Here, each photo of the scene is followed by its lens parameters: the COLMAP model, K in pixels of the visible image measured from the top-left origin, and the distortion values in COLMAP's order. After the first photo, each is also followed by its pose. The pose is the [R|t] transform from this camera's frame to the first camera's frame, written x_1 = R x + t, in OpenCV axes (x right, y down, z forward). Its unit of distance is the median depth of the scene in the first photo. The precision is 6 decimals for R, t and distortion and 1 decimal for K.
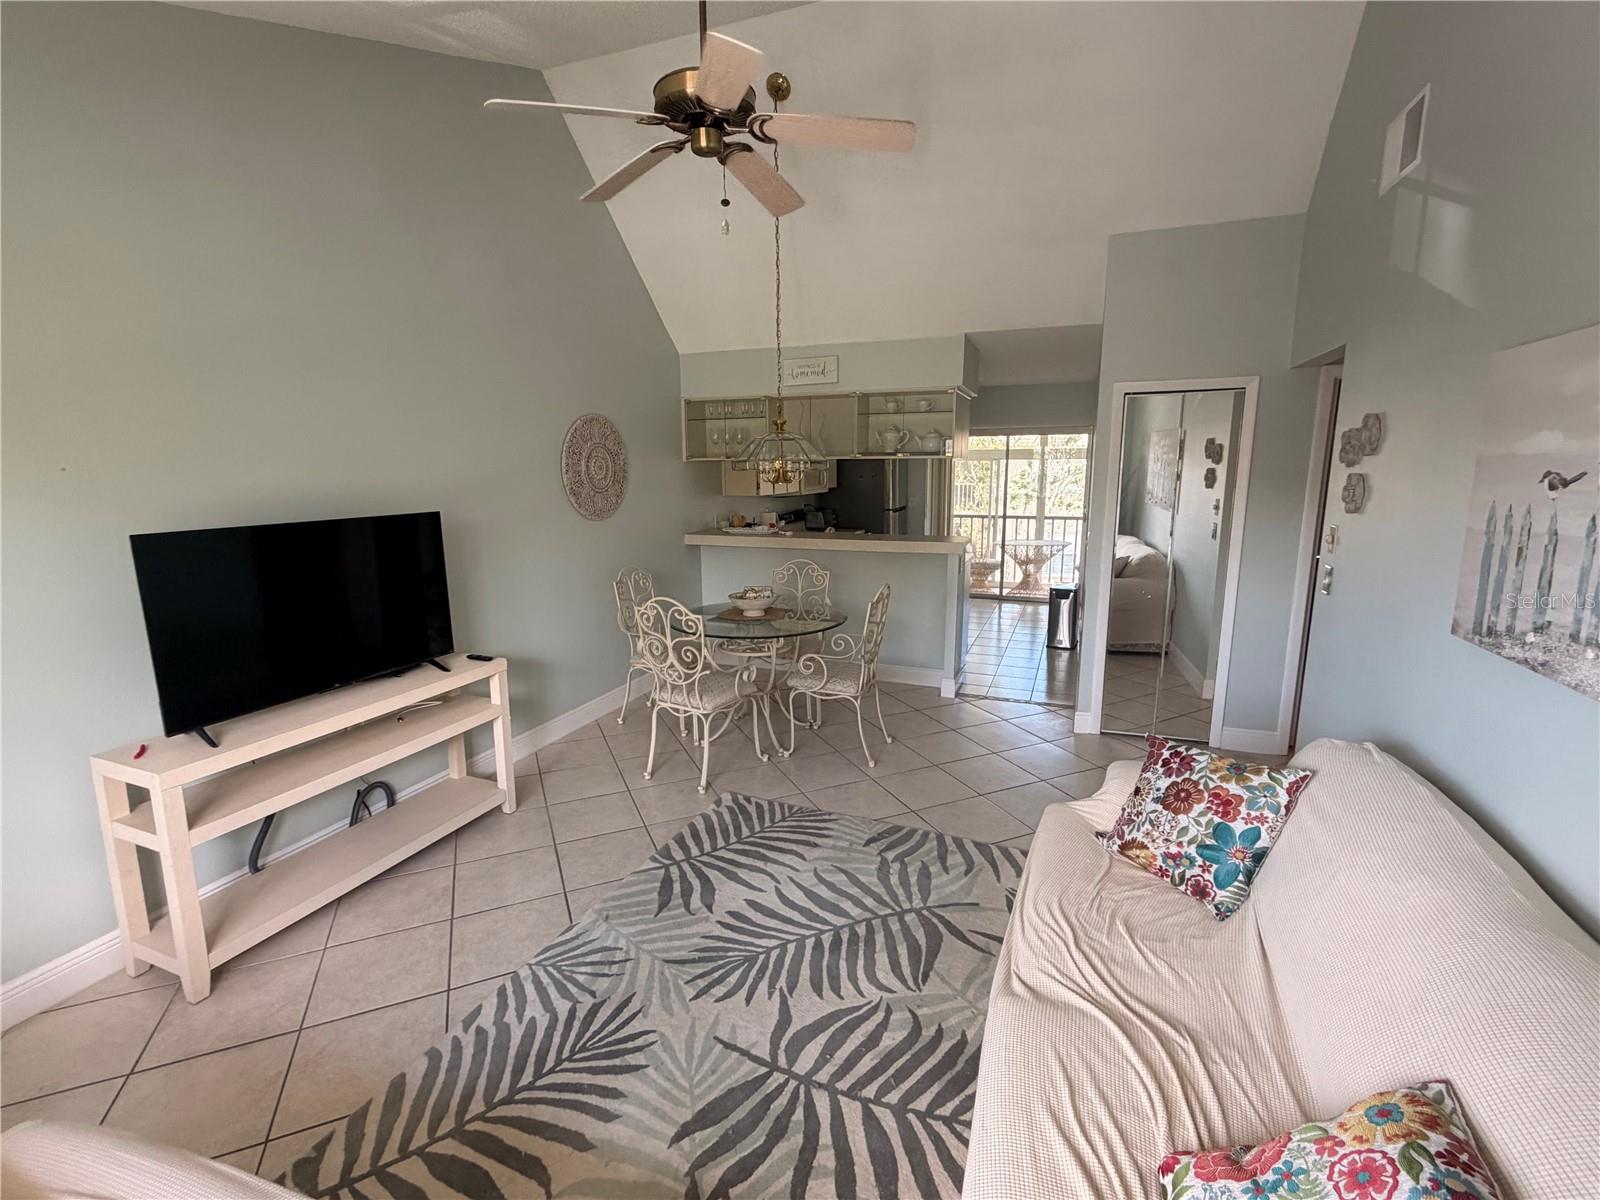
lens RADIAL K [[733.8, 0, 800.9], [0, 733.8, 592.1], [0, 0, 1]] dist [-0.000154, 0.001447]
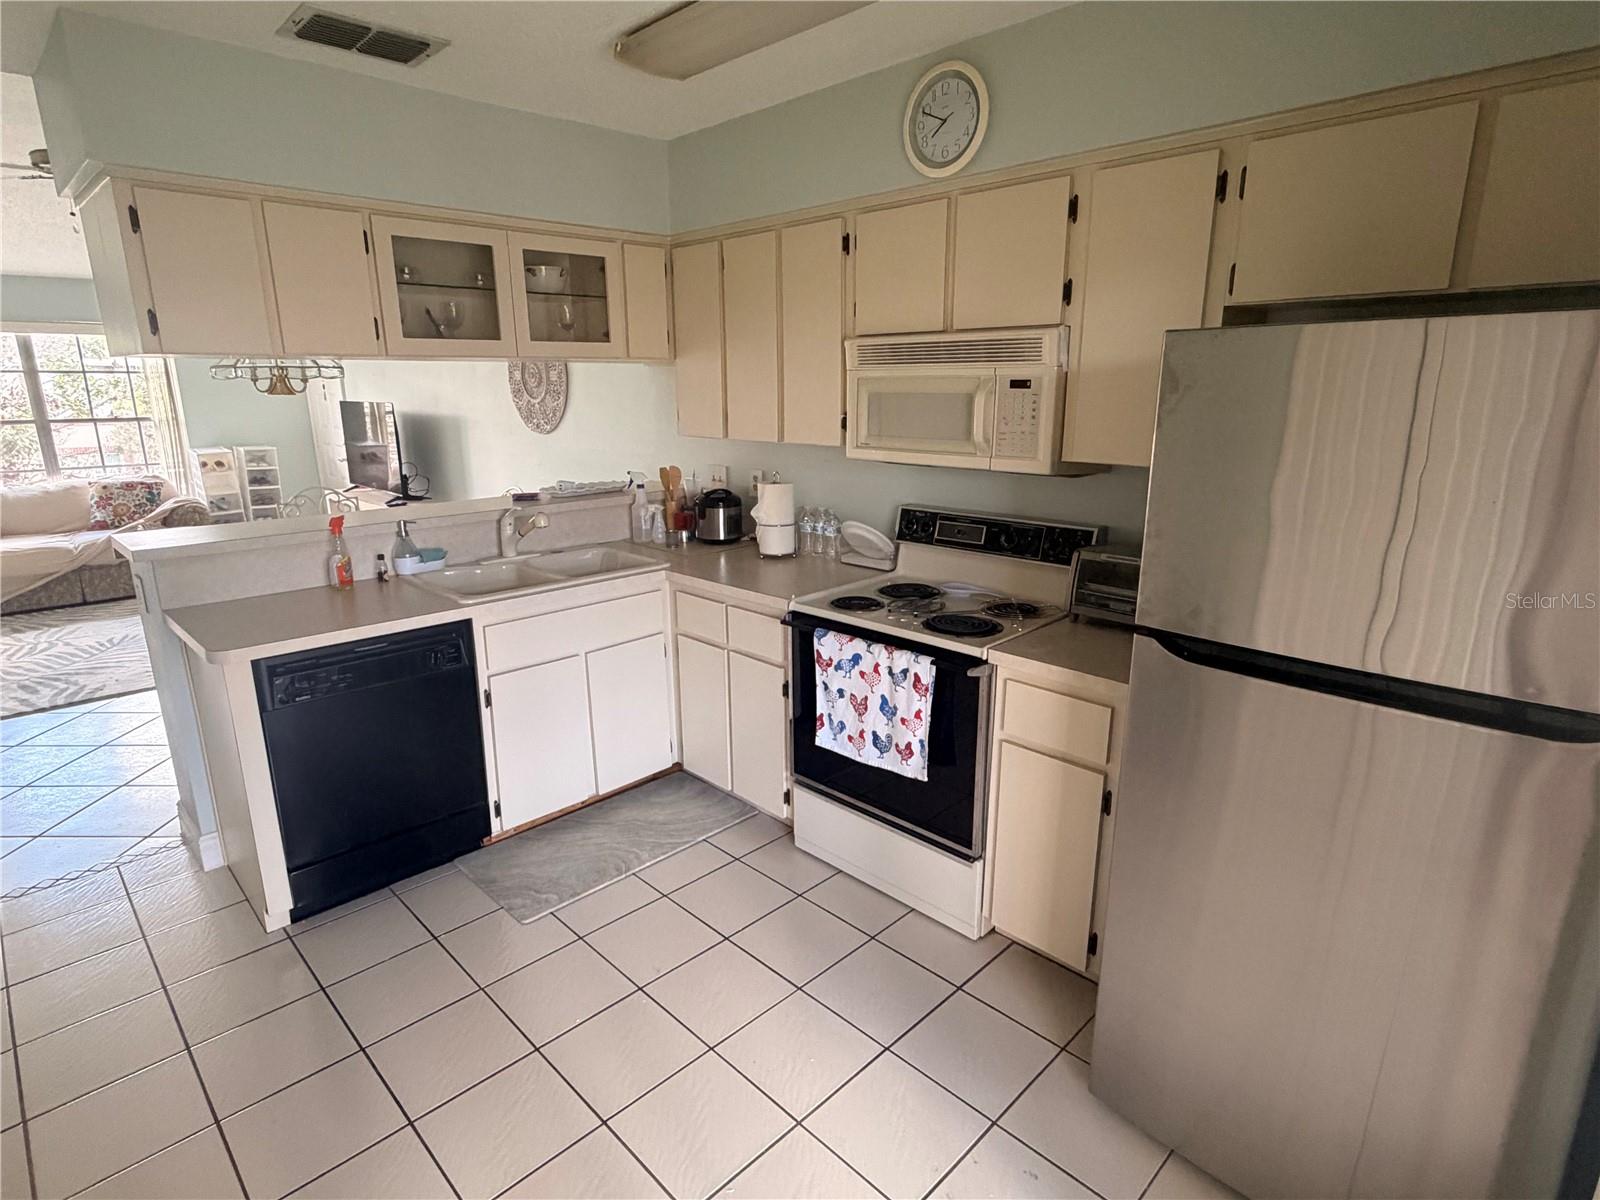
lens RADIAL K [[858.6, 0, 793.3], [0, 858.6, 599.7], [0, 0, 1]] dist [0.017399, -0.001362]
pose [[-0.418668, 0.236847, -0.876710, 1.065808], [-0.151526, 0.933640, 0.324587, -0.555248], [0.895409, 0.268739, -0.354996, 3.147557]]
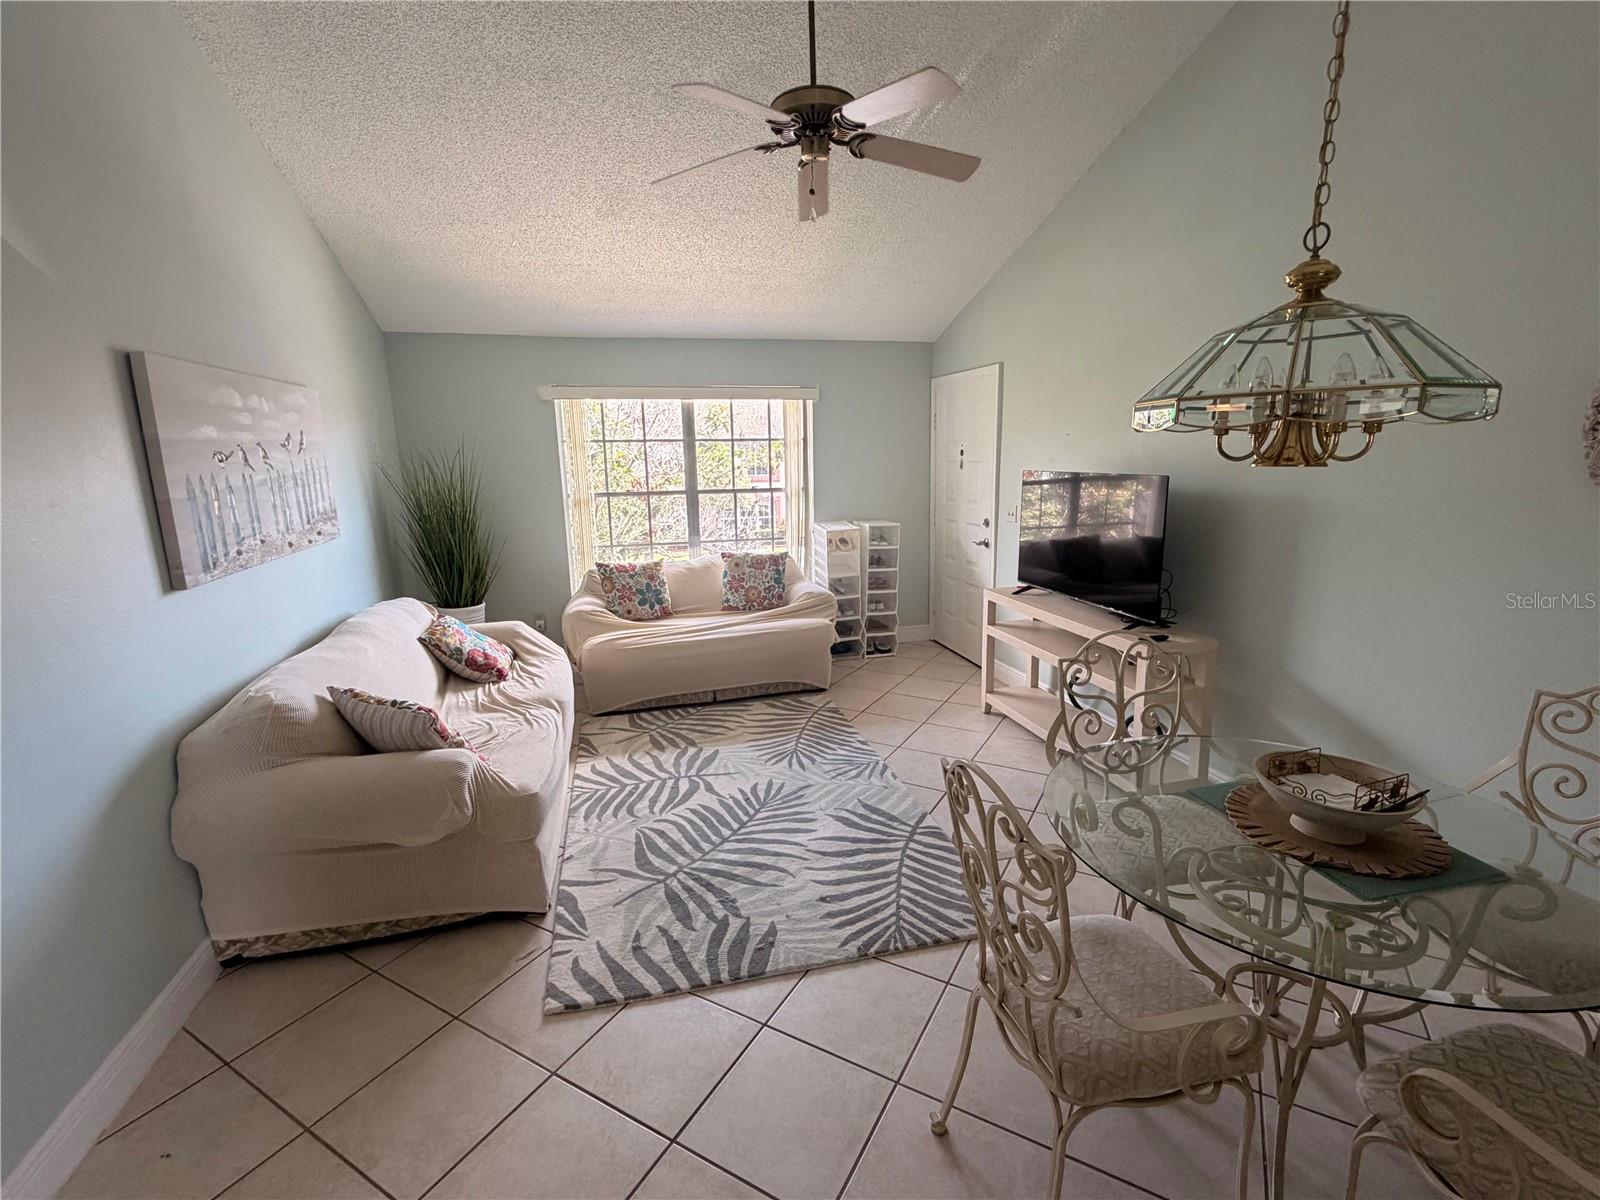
lens RADIAL K [[733.8, 0, 791.3], [0, 733.8, 601.2], [0, 0, 1]] dist [-0.000154, 0.001447]
pose [[-0.812291, 0.141267, -0.565885, 0.575735], [-0.075426, 0.936636, 0.342089, -0.302832], [0.578354, 0.320558, -0.750166, 1.842336]]
